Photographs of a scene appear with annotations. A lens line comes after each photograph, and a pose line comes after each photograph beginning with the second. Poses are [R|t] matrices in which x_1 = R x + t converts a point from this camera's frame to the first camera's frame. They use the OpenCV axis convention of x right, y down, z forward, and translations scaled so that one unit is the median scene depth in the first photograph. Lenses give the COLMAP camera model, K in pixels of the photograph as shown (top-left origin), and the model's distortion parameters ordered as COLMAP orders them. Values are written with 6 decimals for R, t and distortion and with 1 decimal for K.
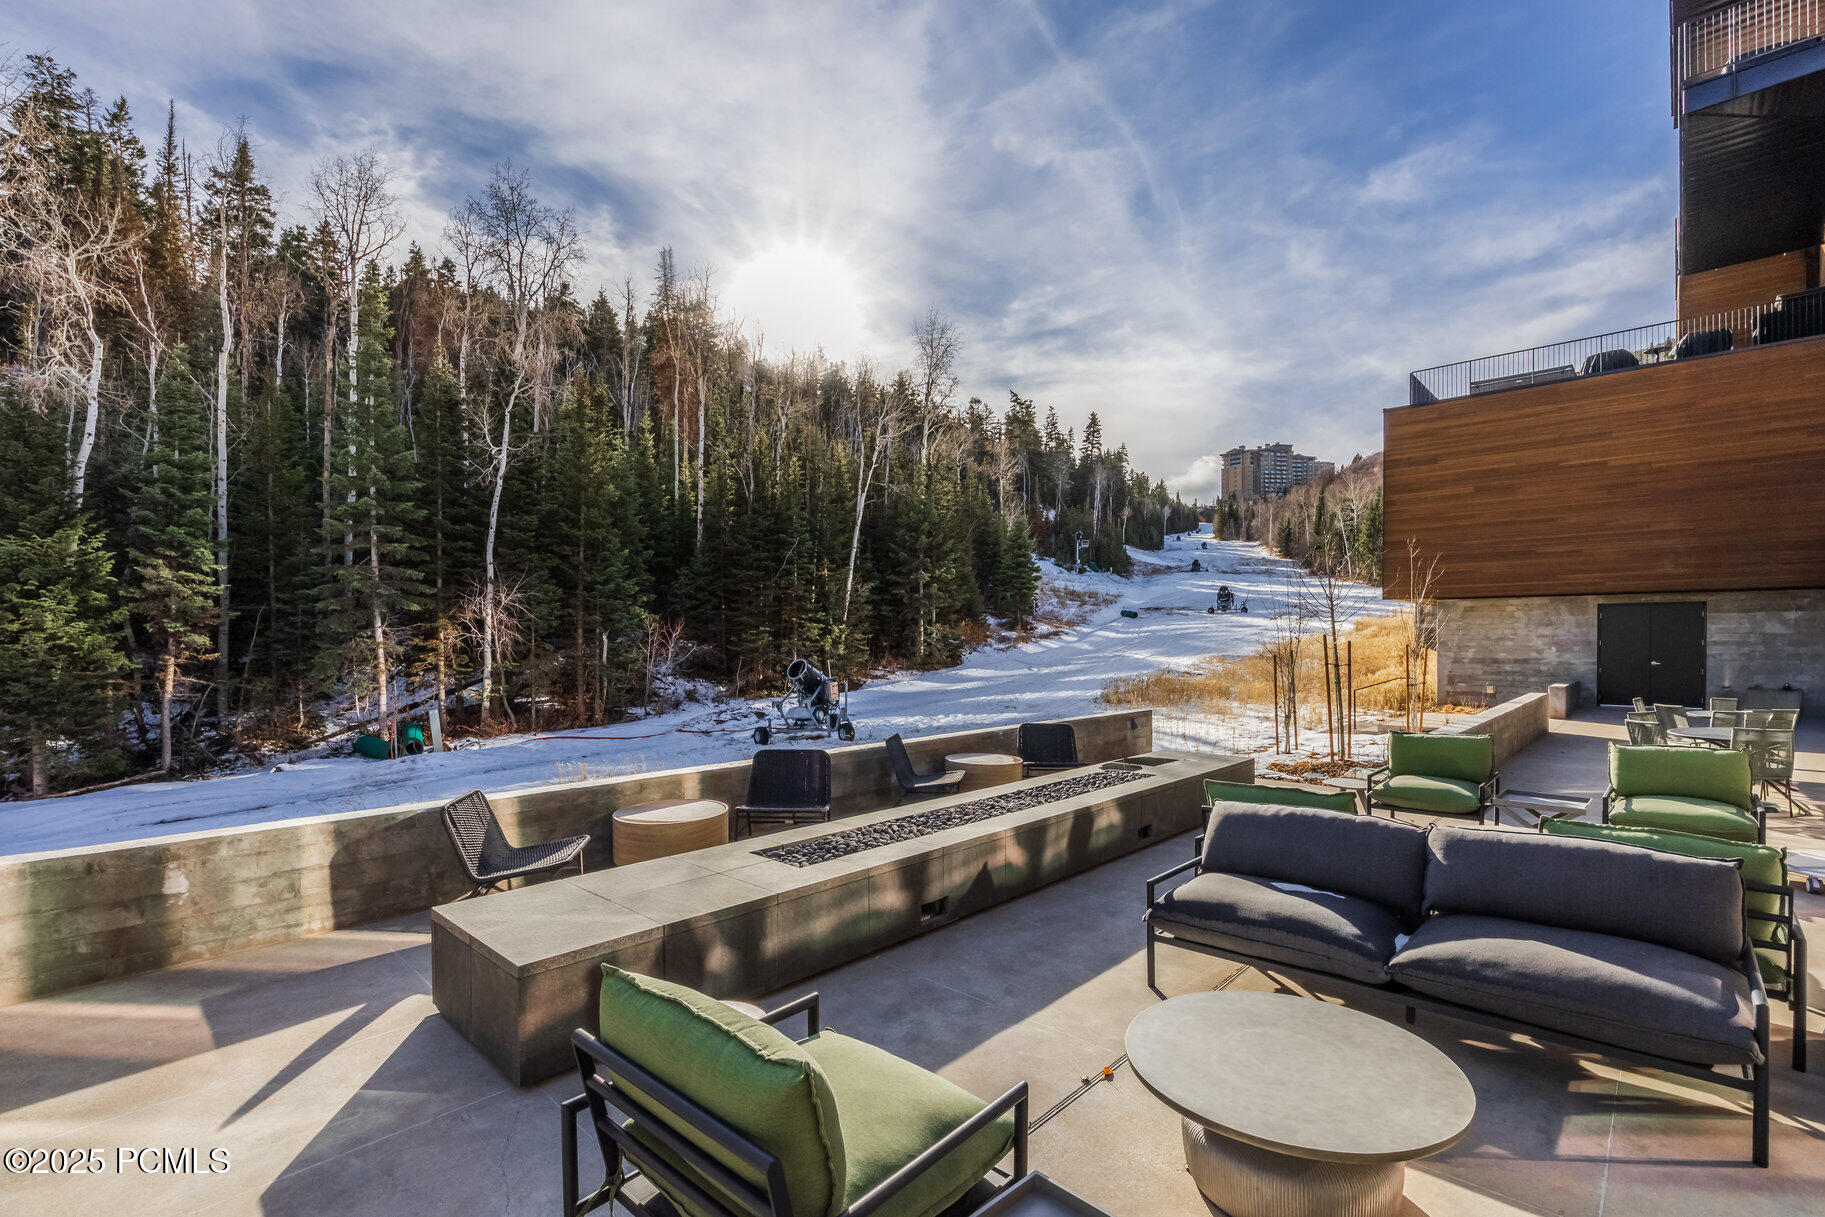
lens RADIAL K [[824.9, 0, 918.0], [0, 824.9, 624.2], [0, 0, 1]] dist [0.000299, -0.000083]
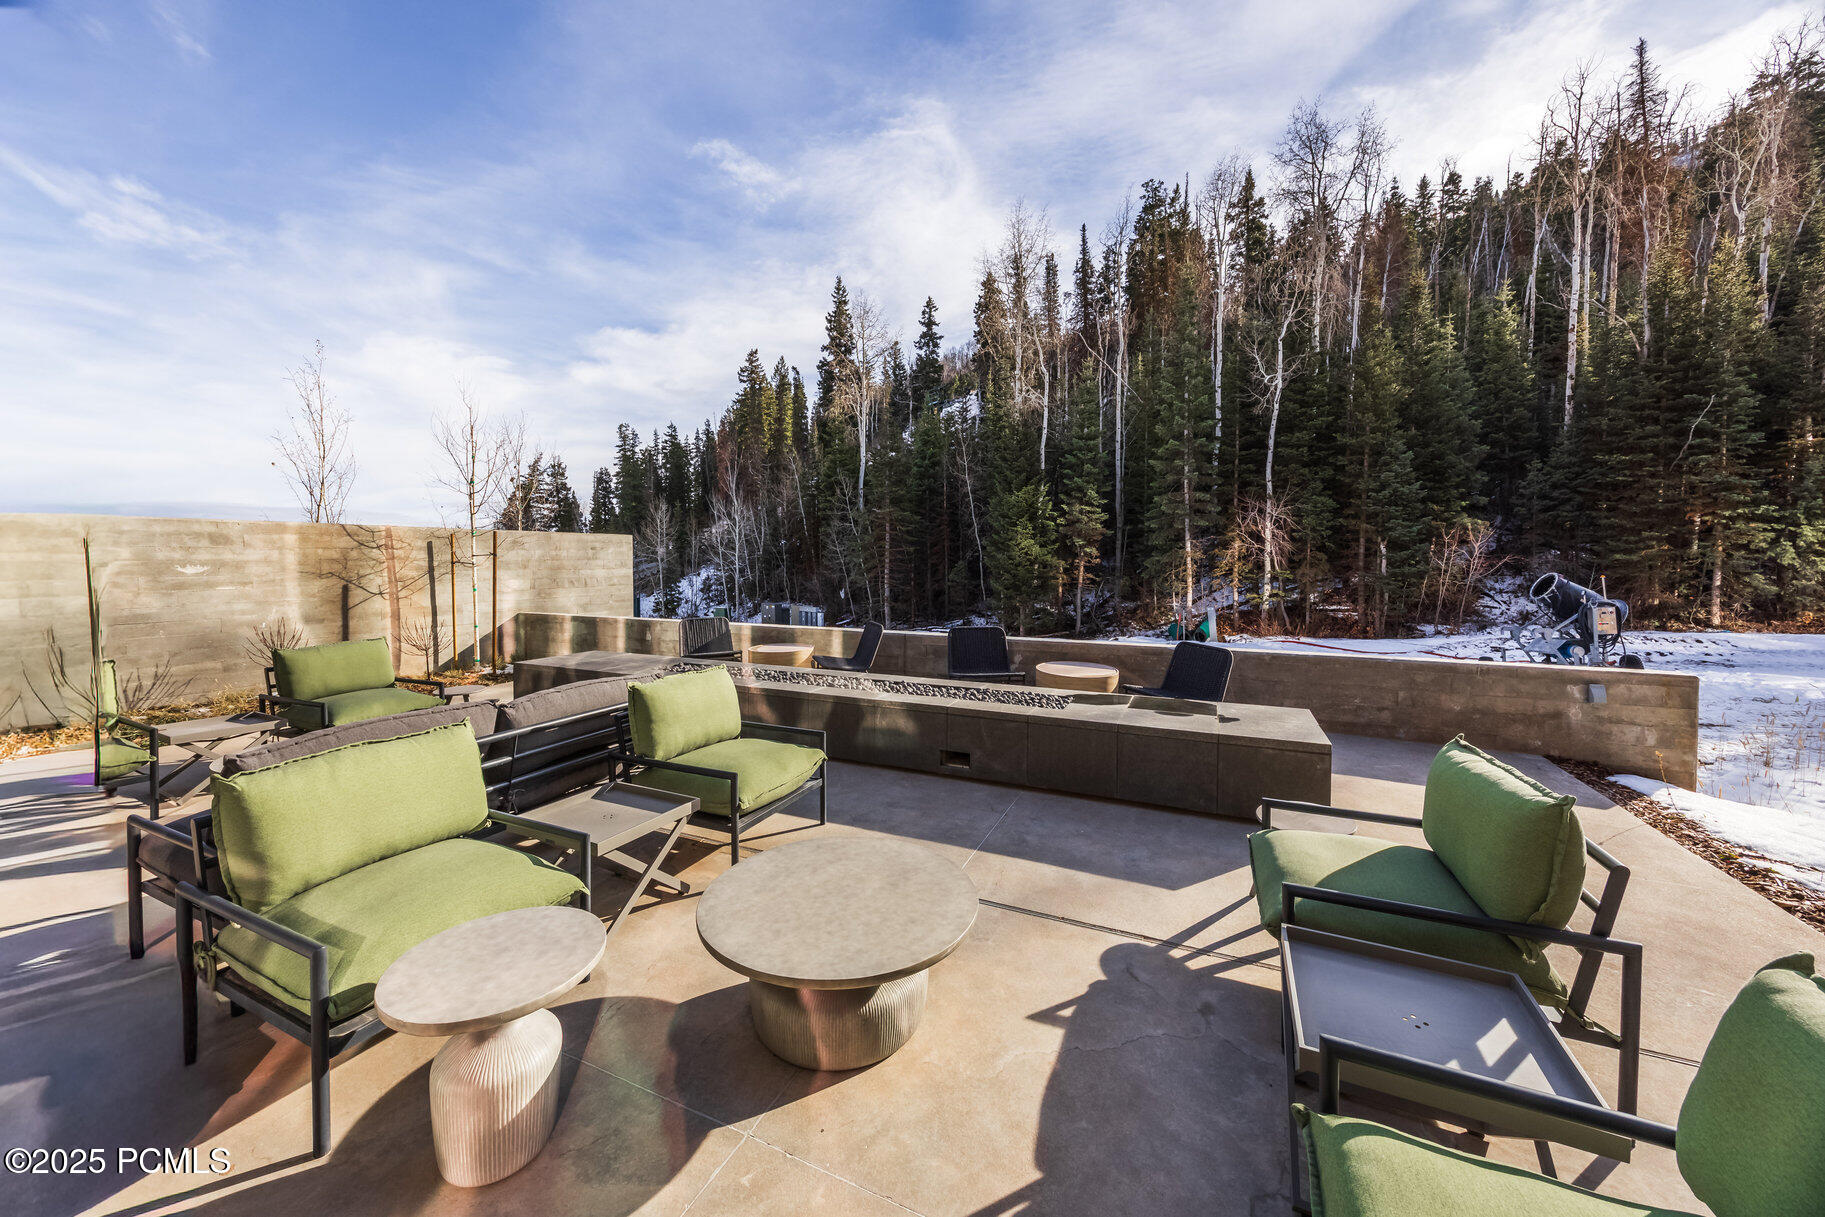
lens RADIAL K [[734.3, 0, 874.4], [0, 734.3, 560.2], [0, 0, 1]] dist [0.001984, -0.000155]
pose [[0.265522, 0.008822, -0.964064, 0.296619], [0.014895, 0.999801, 0.013252, 0.011922], [0.963990, -0.017879, 0.265338, 0.220975]]
